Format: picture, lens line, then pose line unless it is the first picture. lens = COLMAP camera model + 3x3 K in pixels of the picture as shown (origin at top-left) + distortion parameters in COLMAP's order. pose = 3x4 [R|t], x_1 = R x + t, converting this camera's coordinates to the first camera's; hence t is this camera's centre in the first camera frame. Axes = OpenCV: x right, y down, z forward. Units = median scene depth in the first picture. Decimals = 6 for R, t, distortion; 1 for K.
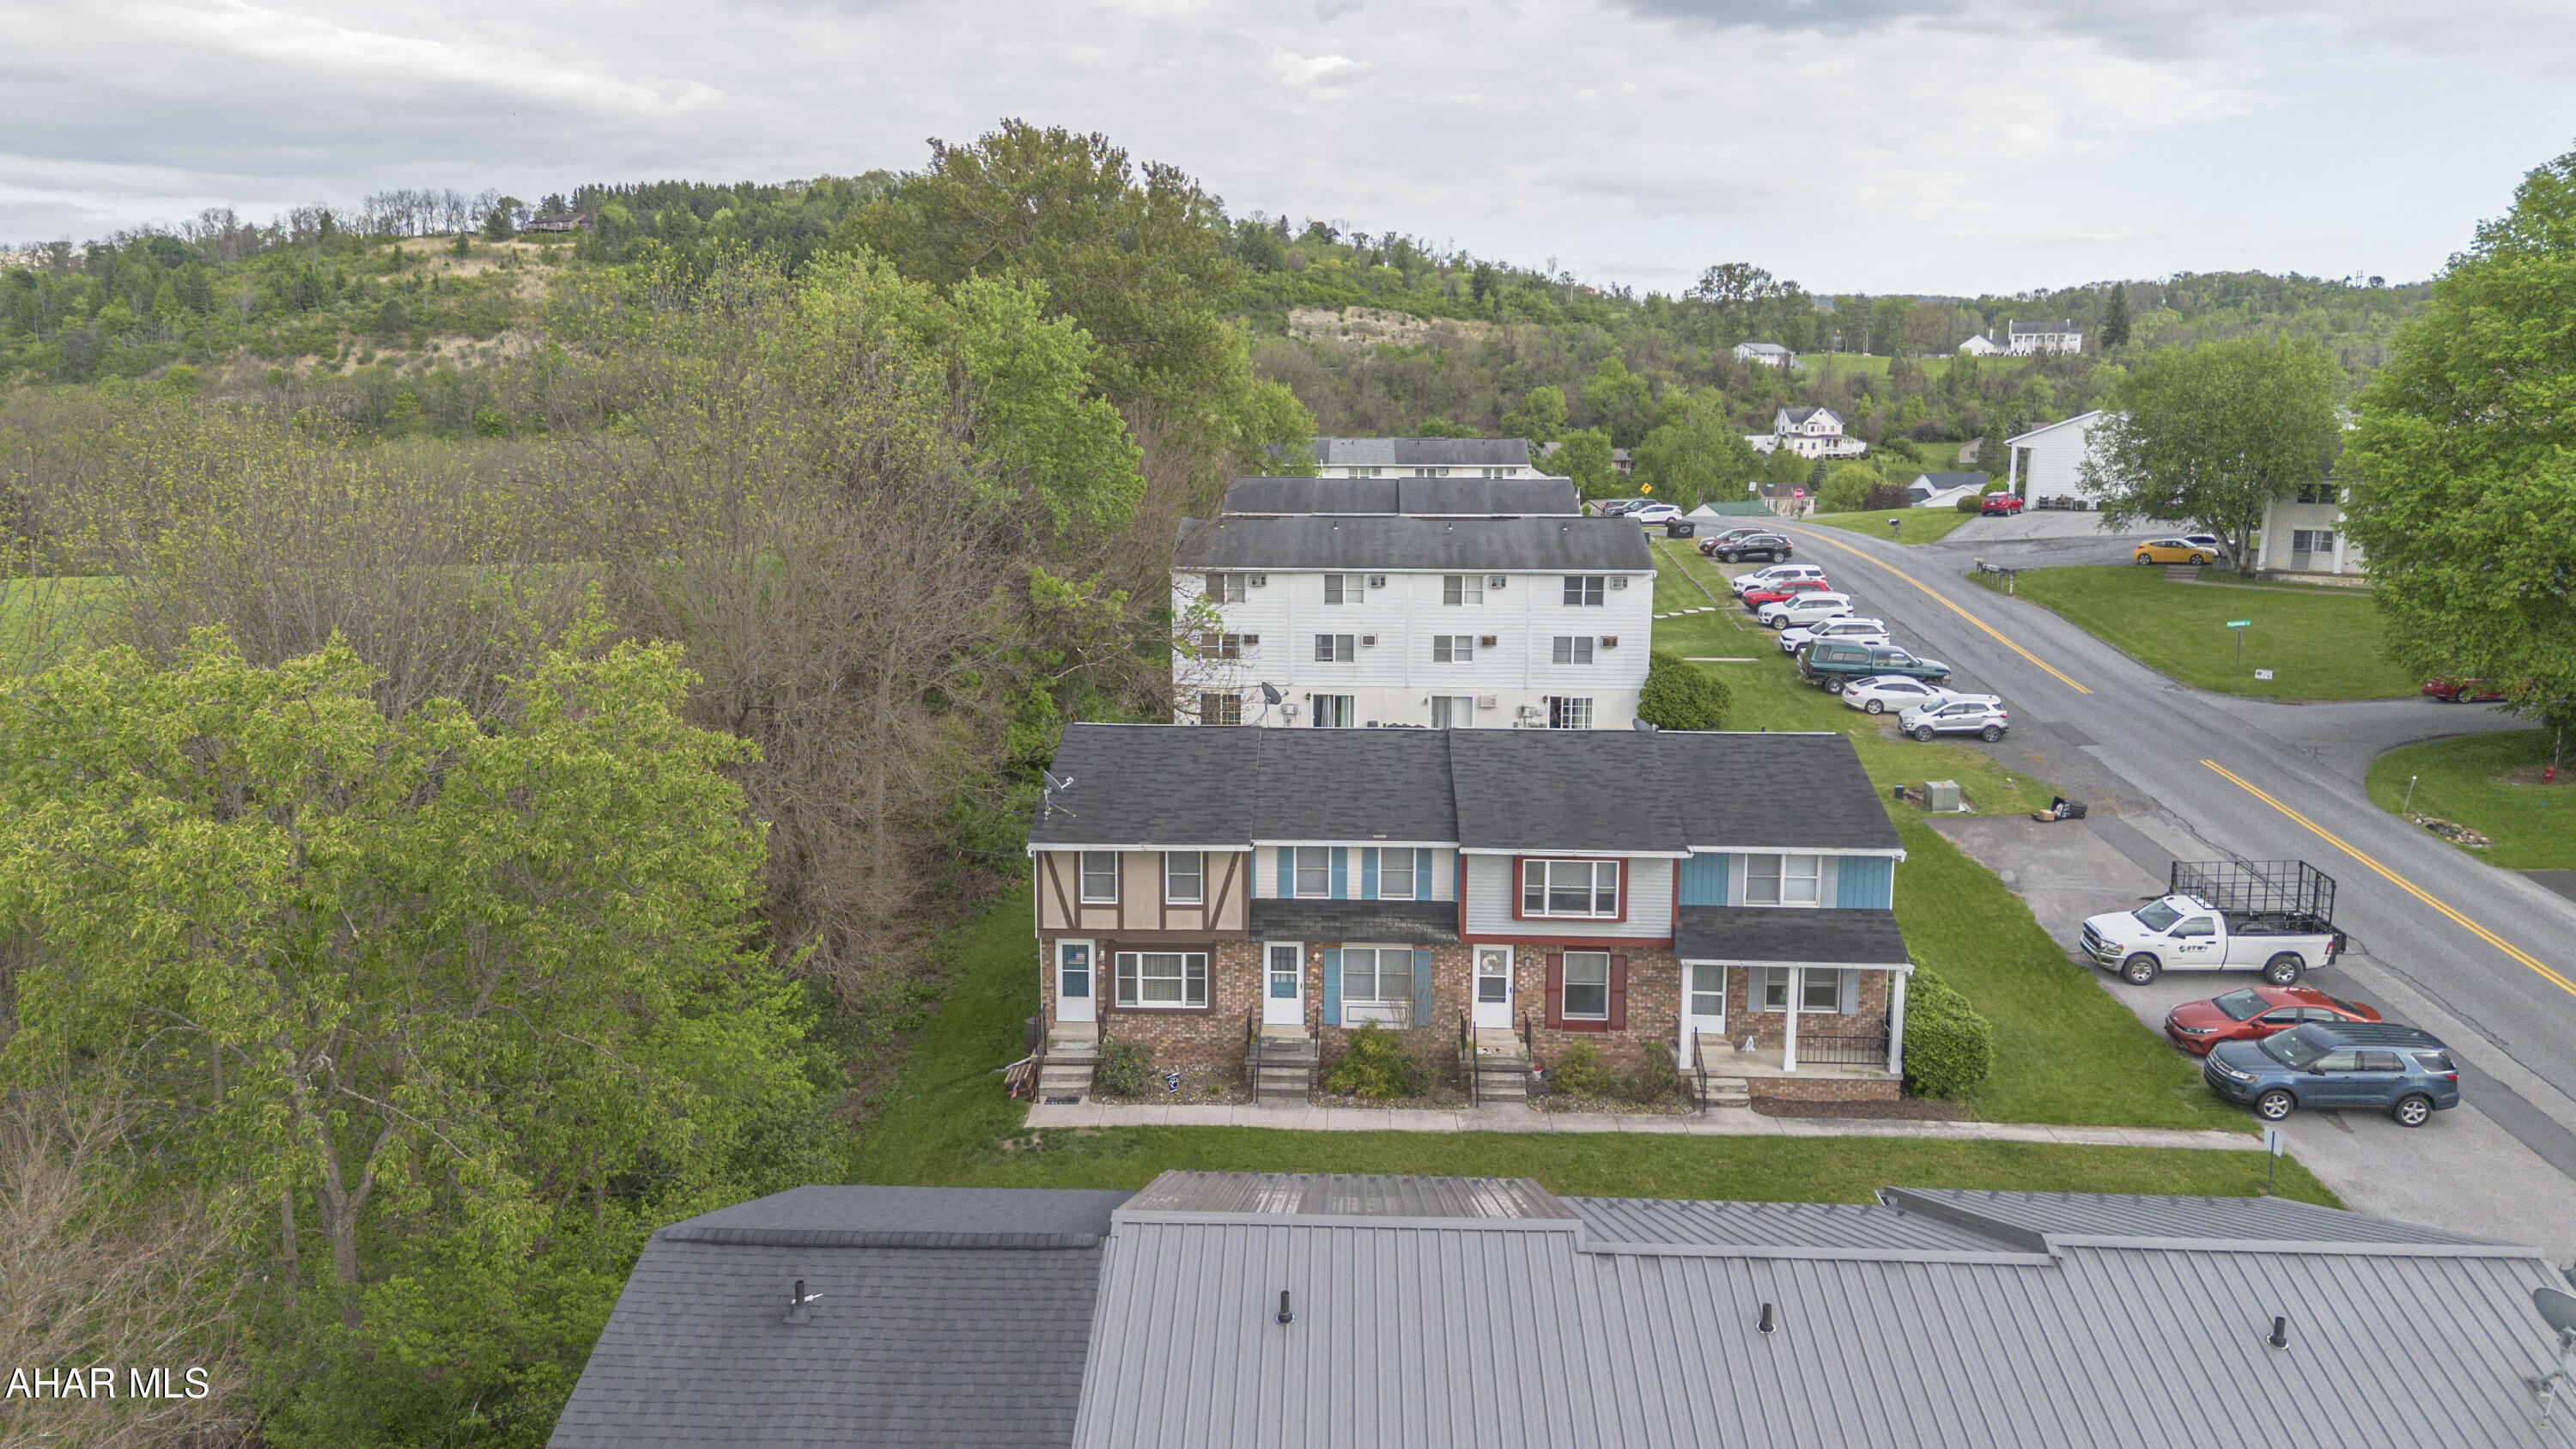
lens RADIAL K [[1813.9, 0, 1290.2], [0, 1813.9, 736.3], [0, 0, 1]] dist [0.086513, -0.083657]
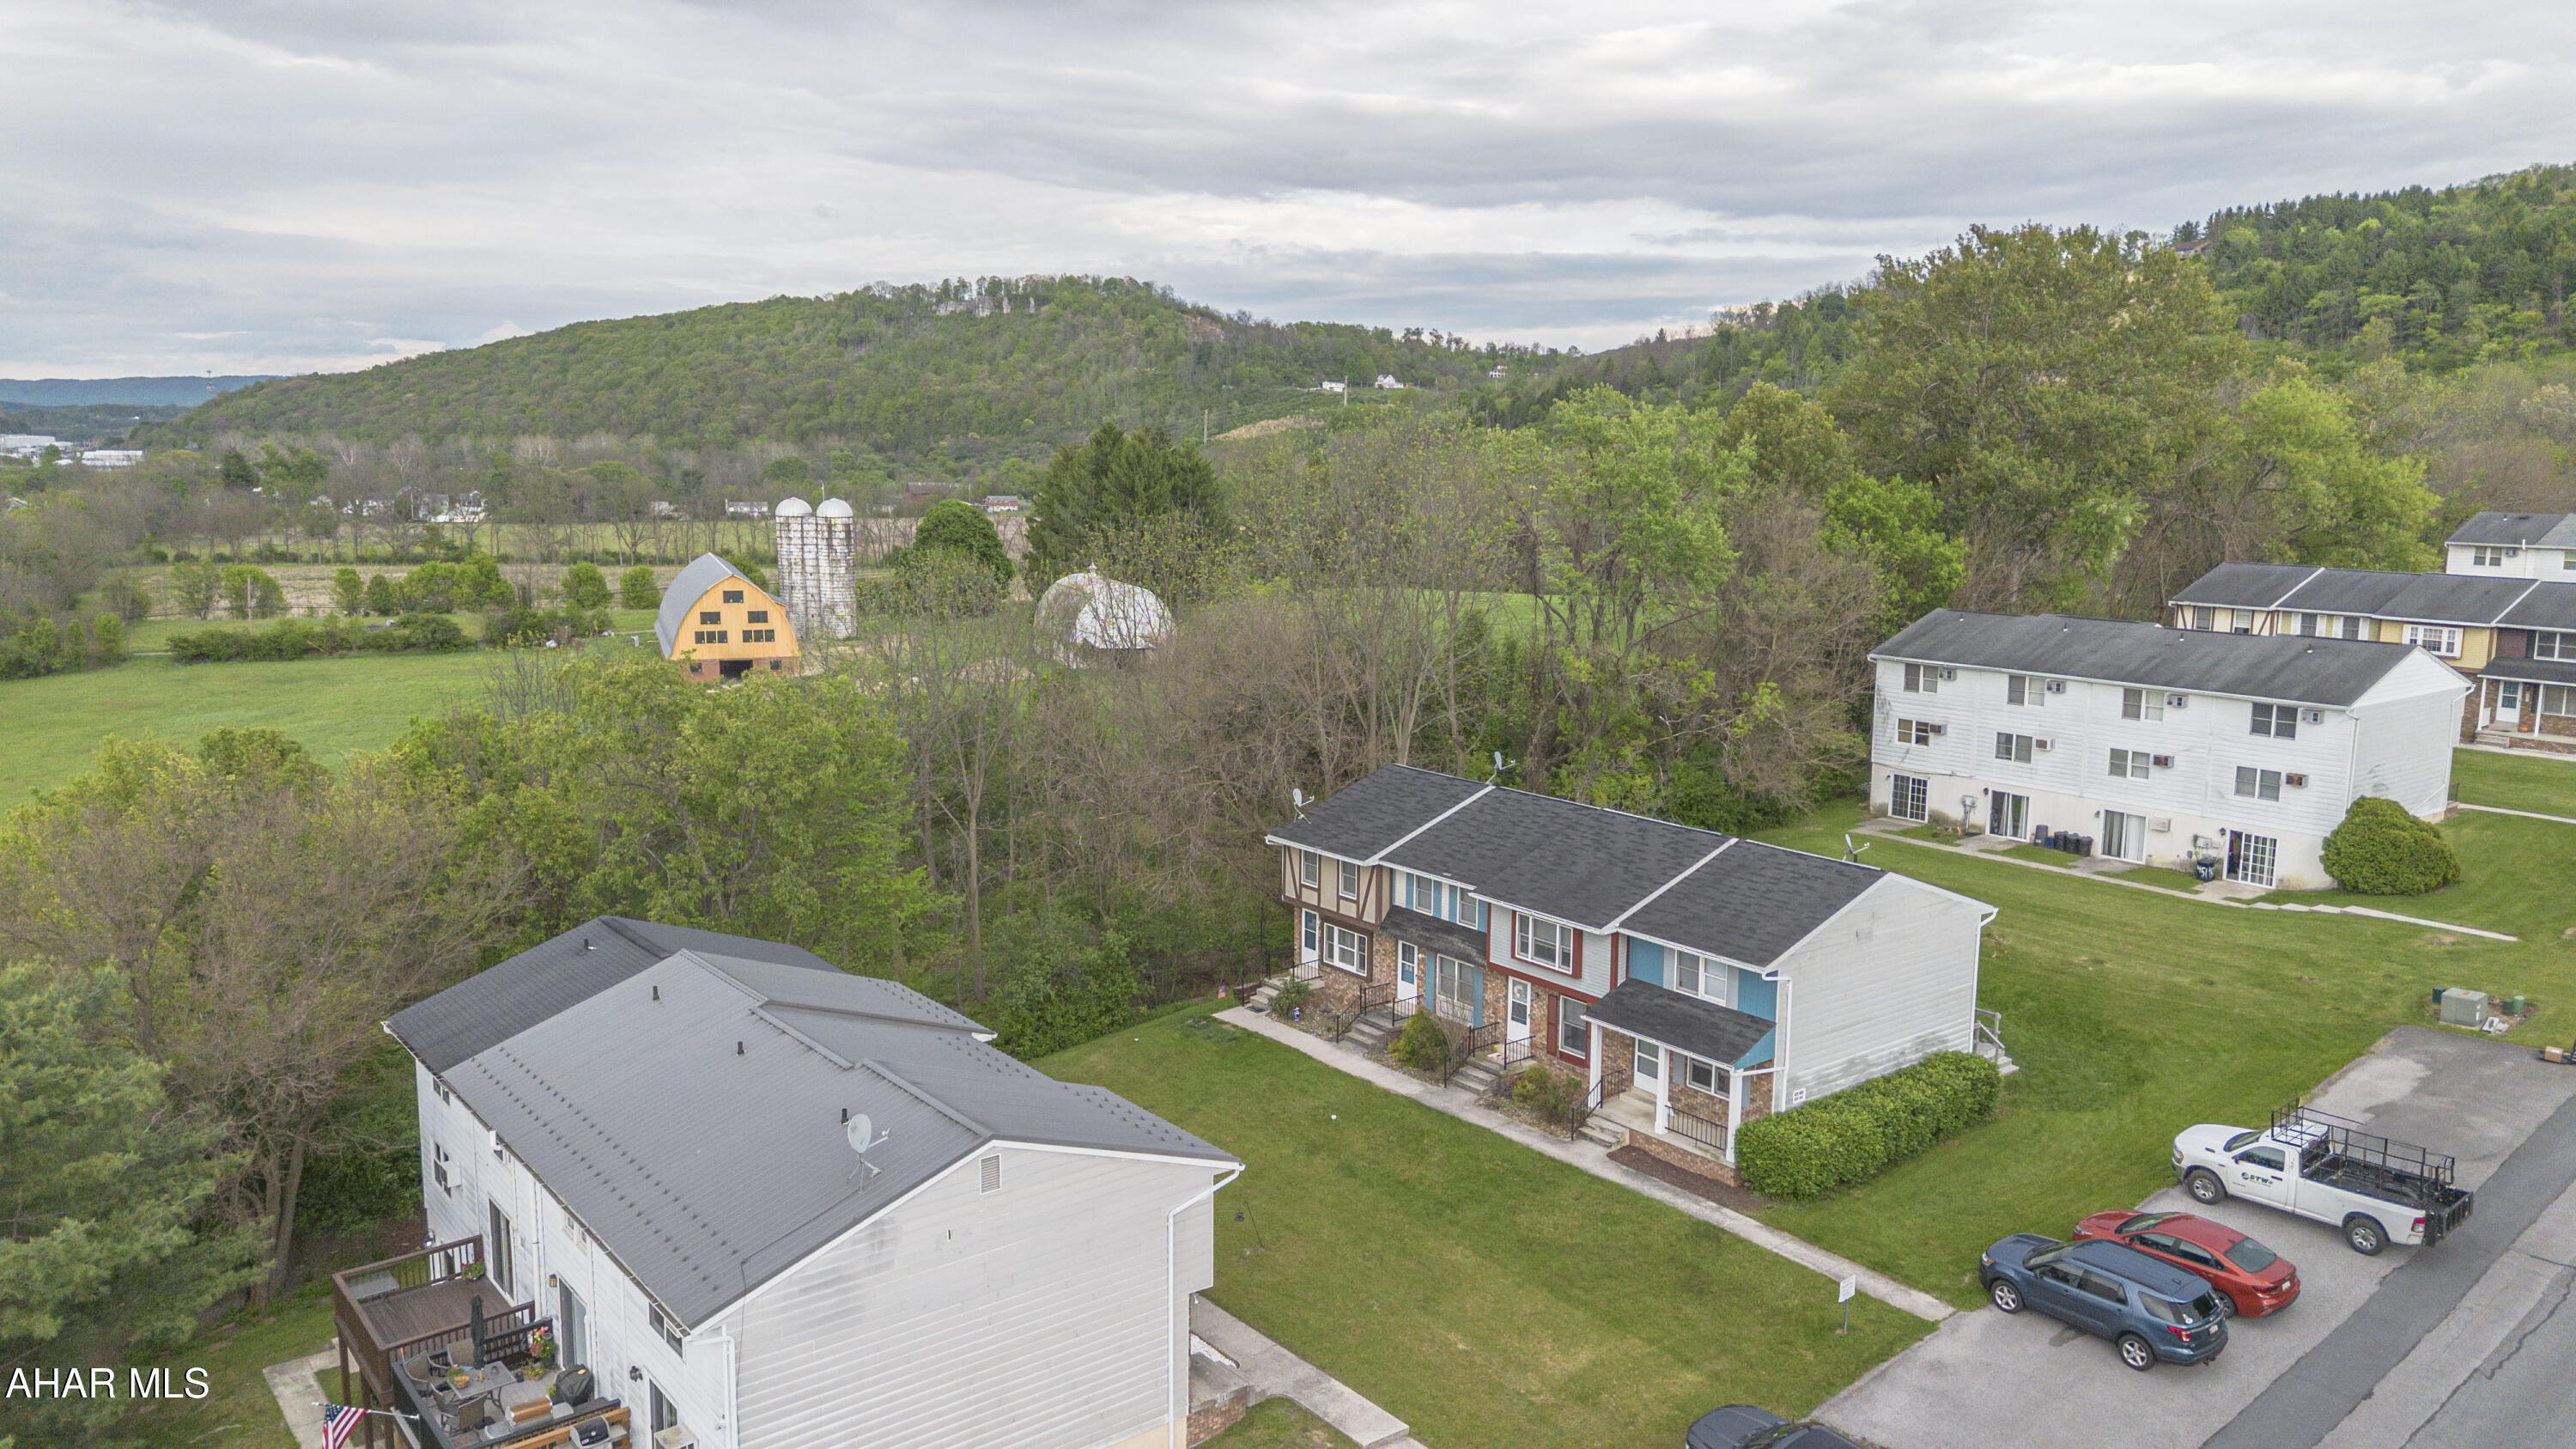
lens RADIAL K [[1813.9, 0, 1289.7], [0, 1813.9, 717.8], [0, 0, 1]] dist [0.086513, -0.083657]
pose [[0.650411, 0.115830, -0.750699, 0.834969], [-0.130608, 0.990639, 0.039693, -0.083524], [0.748270, 0.072231, 0.659451, 0.025684]]
